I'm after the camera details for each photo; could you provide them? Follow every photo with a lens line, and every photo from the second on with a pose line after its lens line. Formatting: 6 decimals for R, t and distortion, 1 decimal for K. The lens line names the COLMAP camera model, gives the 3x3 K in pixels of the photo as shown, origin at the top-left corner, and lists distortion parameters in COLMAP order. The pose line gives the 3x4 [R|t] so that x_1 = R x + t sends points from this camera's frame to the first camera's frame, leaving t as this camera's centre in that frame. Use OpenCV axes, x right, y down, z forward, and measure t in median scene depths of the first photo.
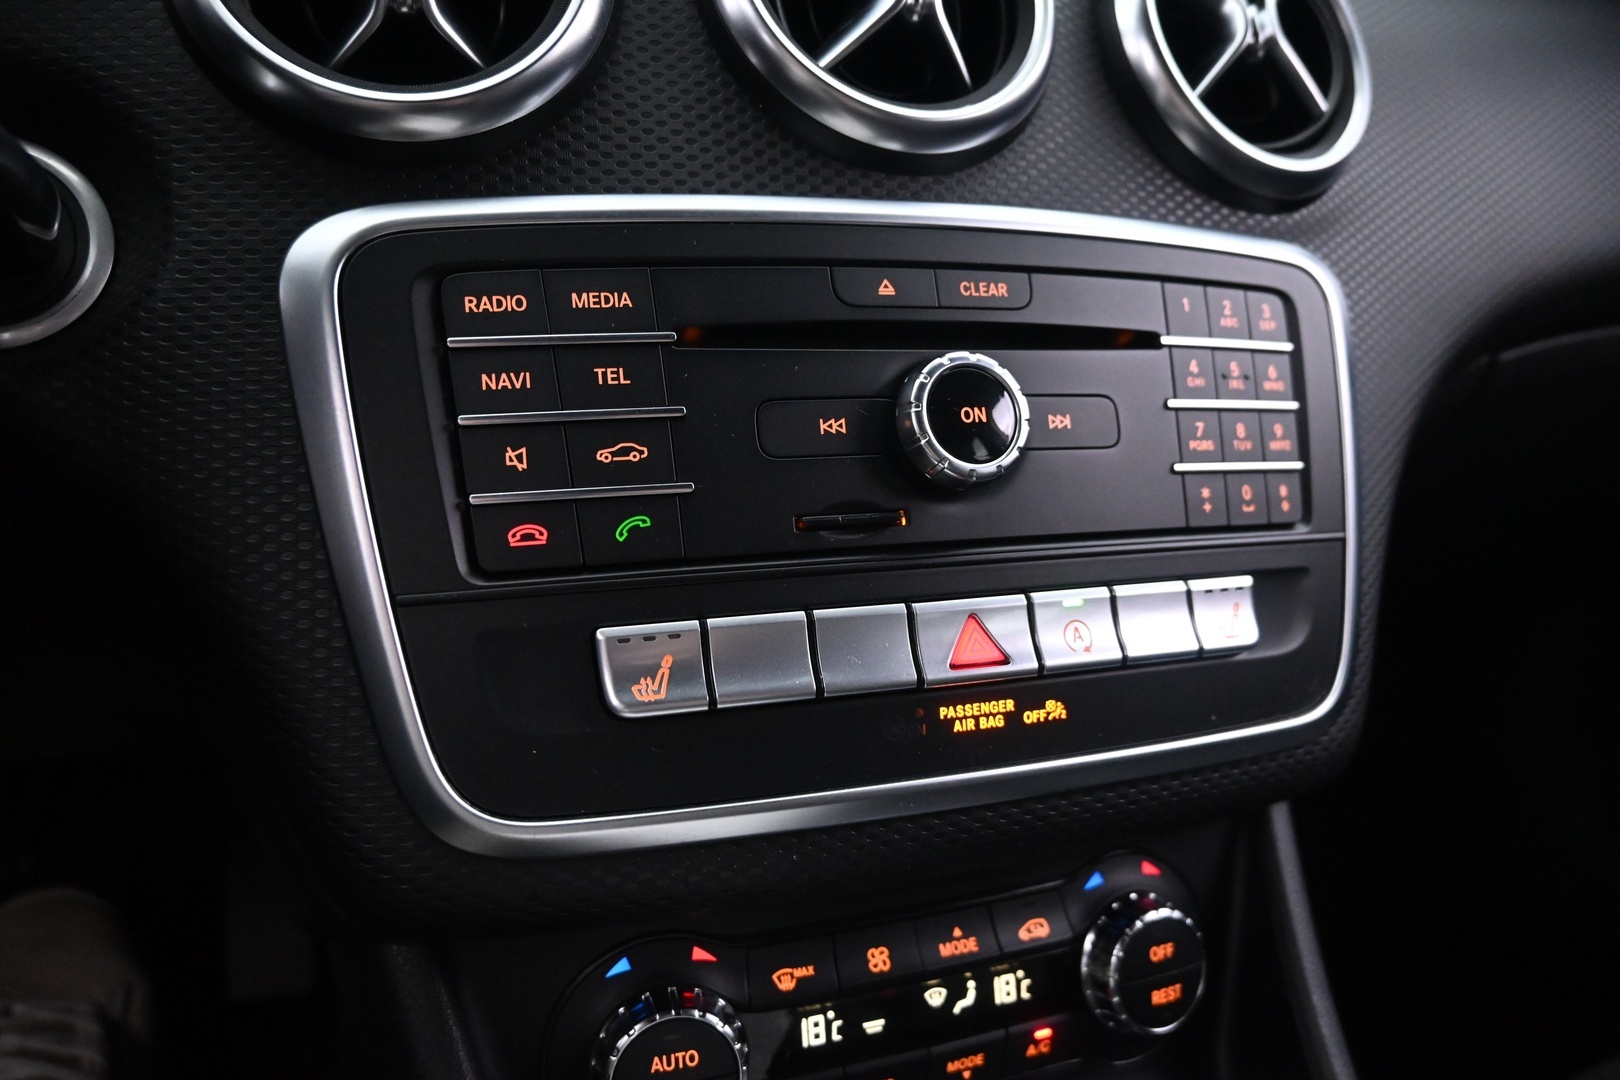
lens RADIAL K [[1108.8, 0, 813.1], [0, 1108.8, 538.6], [0, 0, 1]] dist [-0.012560, -0.003299]
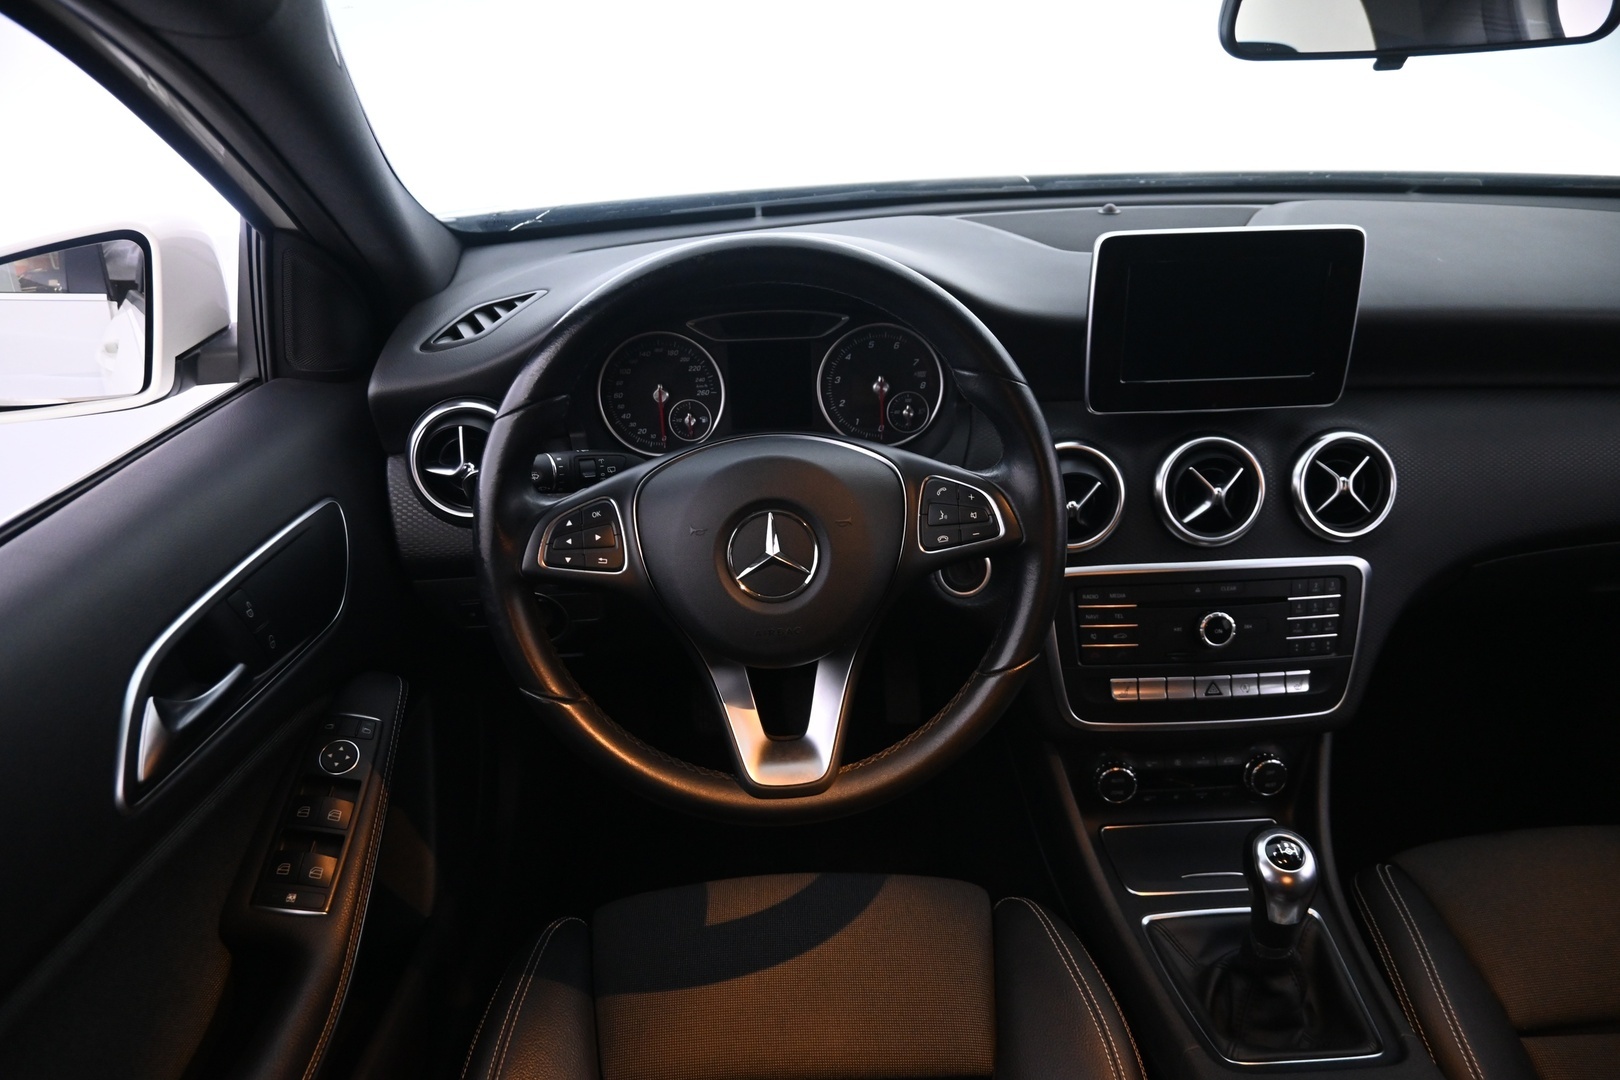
lens RADIAL K [[1108.8, 0, 818.9], [0, 1108.8, 528.0], [0, 0, 1]] dist [-0.012560, -0.003299]
pose [[0.950200, 0.091735, -0.297834, -0.043899], [-0.018978, 0.970953, 0.238515, -1.113693], [0.311063, -0.220984, 0.924341, -2.341879]]
